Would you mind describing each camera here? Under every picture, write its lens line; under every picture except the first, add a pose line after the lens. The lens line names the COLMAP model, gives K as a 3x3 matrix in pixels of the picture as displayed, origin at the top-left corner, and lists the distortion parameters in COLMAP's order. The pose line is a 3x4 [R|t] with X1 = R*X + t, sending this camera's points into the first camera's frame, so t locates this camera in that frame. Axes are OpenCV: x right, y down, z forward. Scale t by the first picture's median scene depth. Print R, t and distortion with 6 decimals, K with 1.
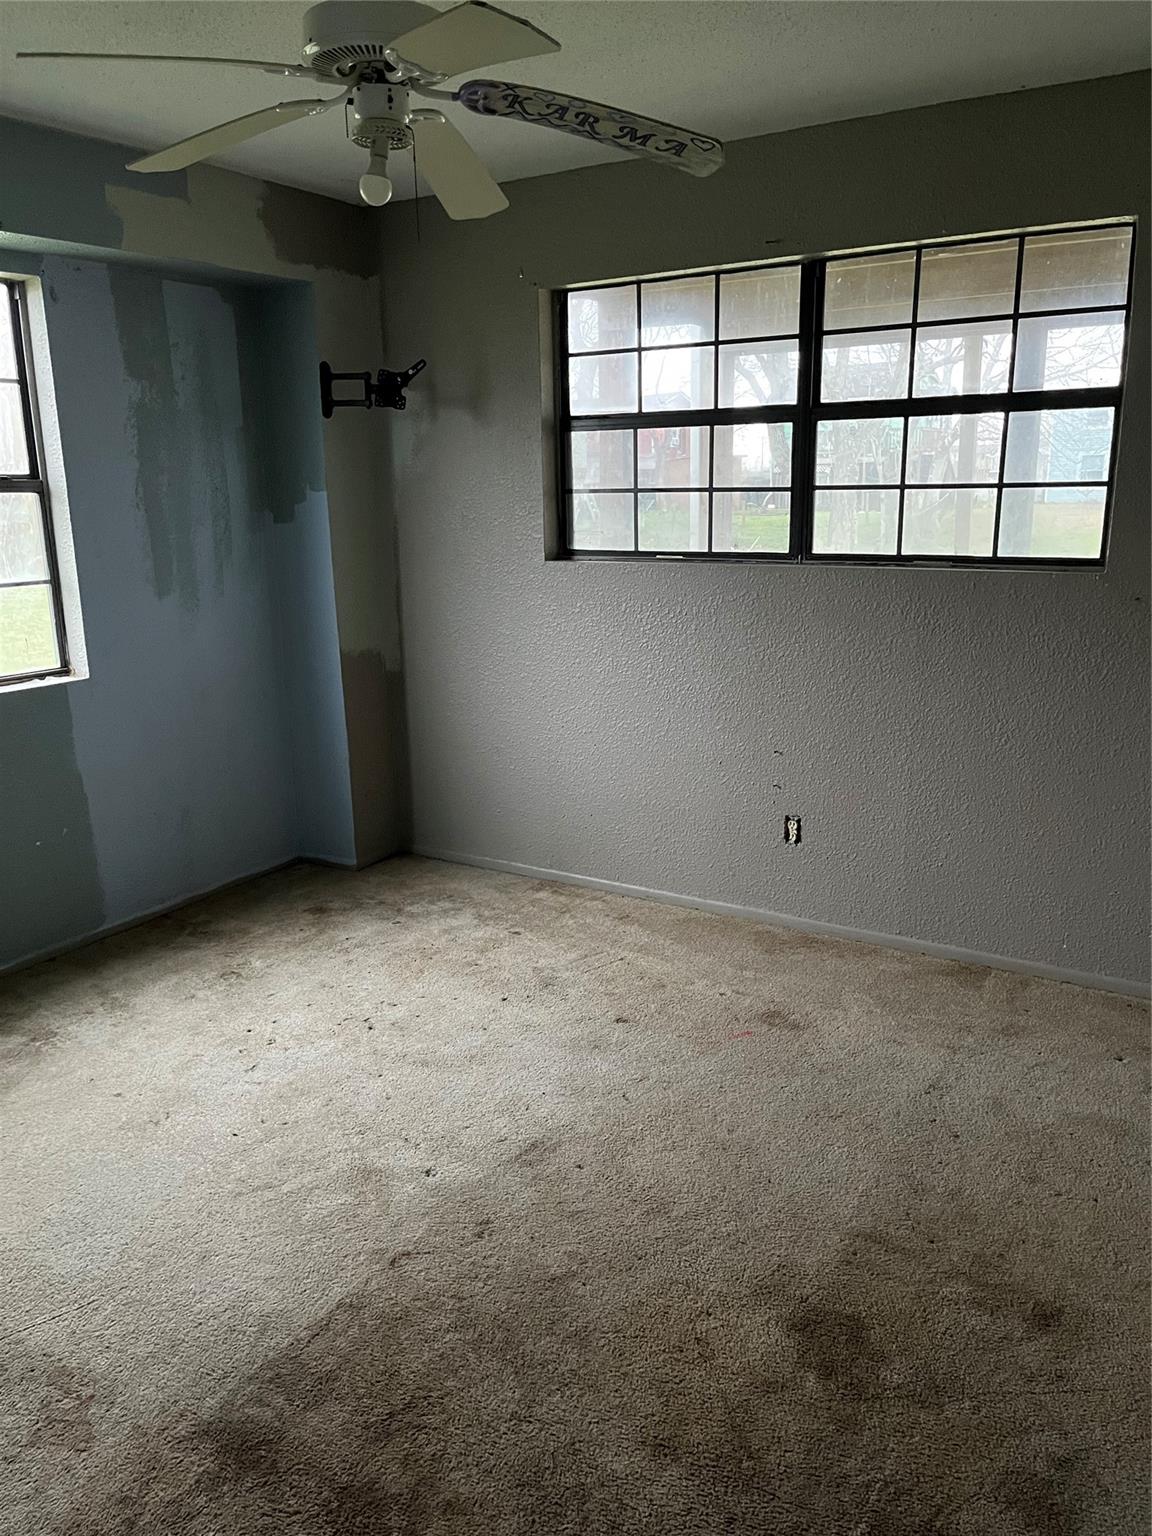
lens RADIAL K [[1151.8, 0, 582.8], [0, 1151.8, 770.1], [0, 0, 1]] dist [0.067245, -0.086795]
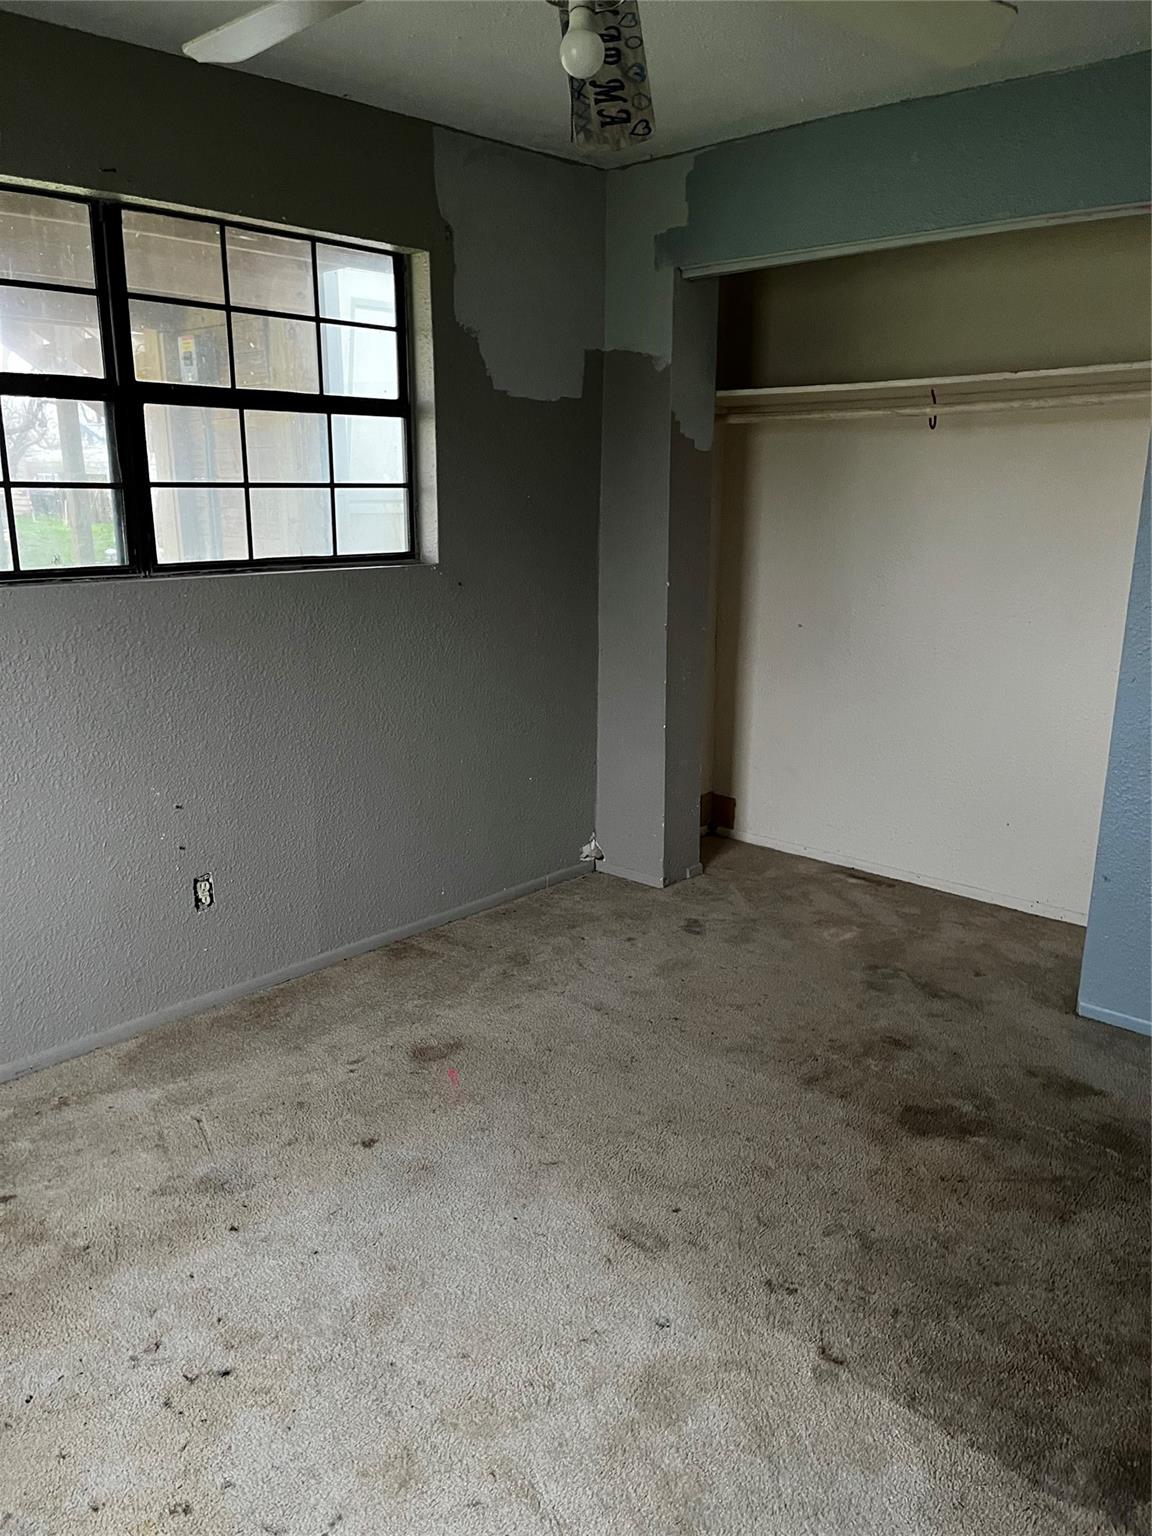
lens RADIAL K [[1151.8, 0, 582.4], [0, 1151.8, 772.2], [0, 0, 1]] dist [0.067245, -0.086795]
pose [[0.192687, -0.225757, 0.954937, -0.652009], [0.230062, 0.956443, 0.179691, -0.141928], [-0.953909, 0.185070, 0.236232, 0.619152]]
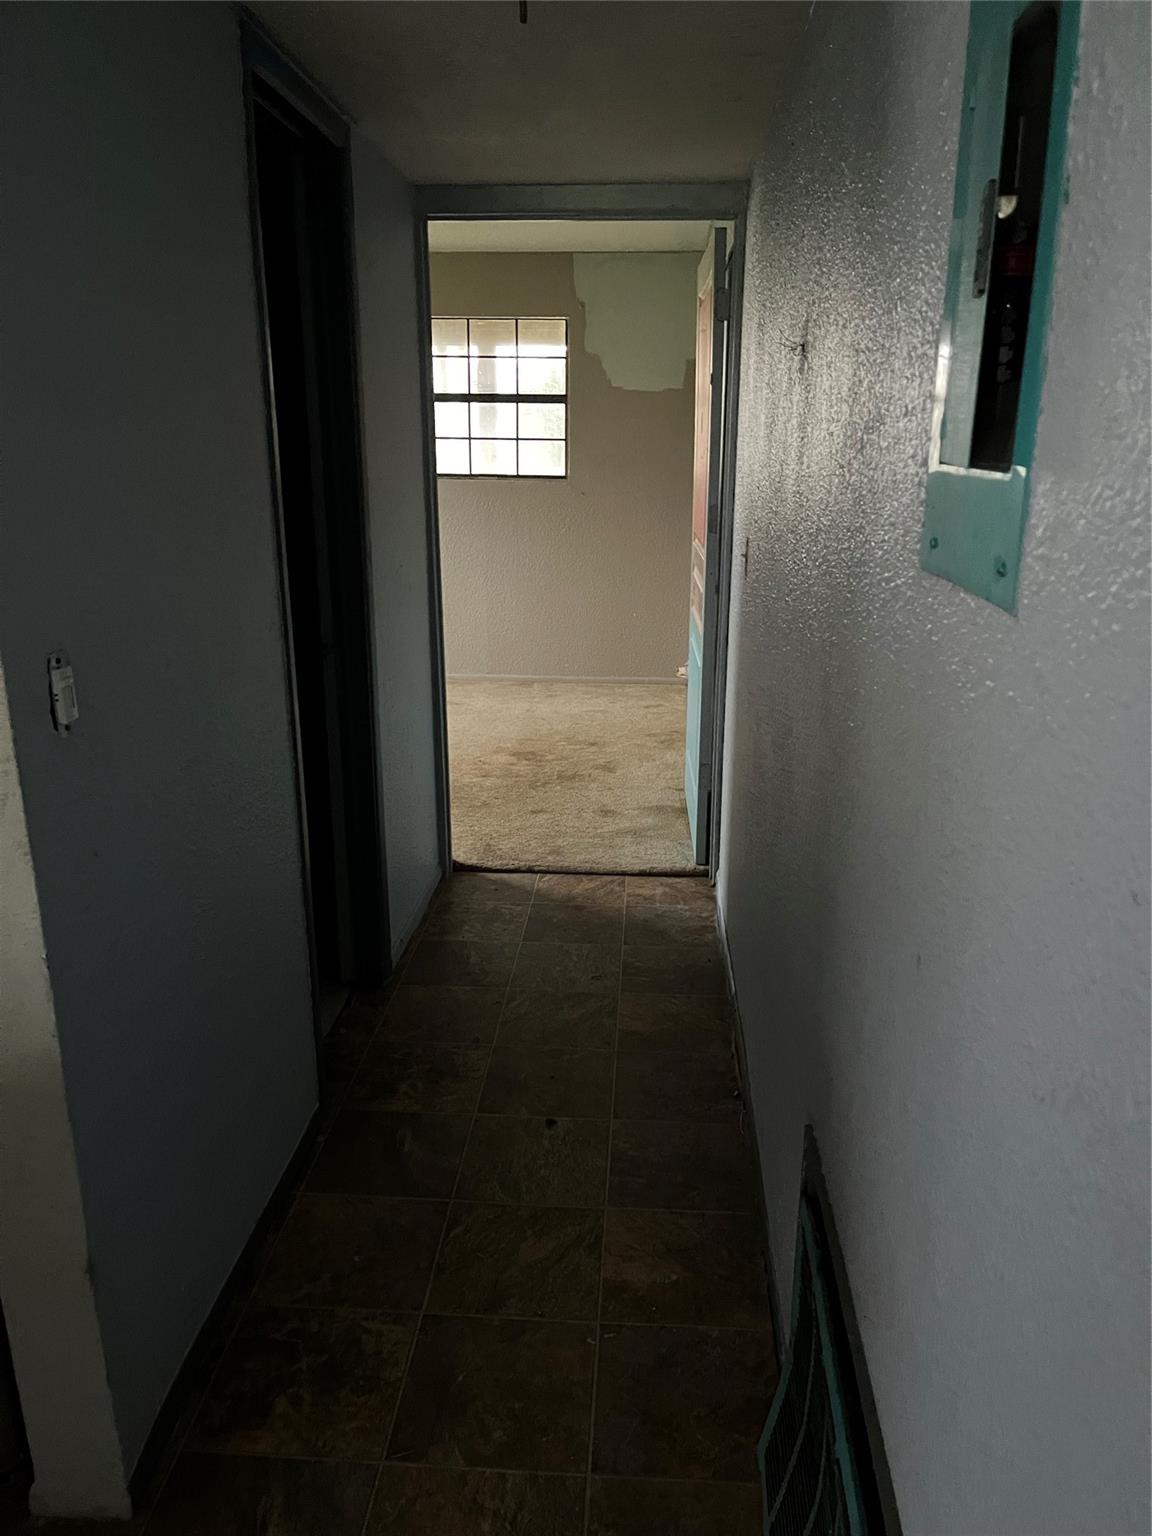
lens RADIAL K [[1151.8, 0, 609.1], [0, 1151.8, 773.7], [0, 0, 1]] dist [0.067245, -0.086795]
pose [[0.868398, -0.114132, 0.482554, -0.572416], [0.096181, 0.993439, 0.061879, 0.238644], [-0.486450, -0.007323, 0.873678, -0.898500]]
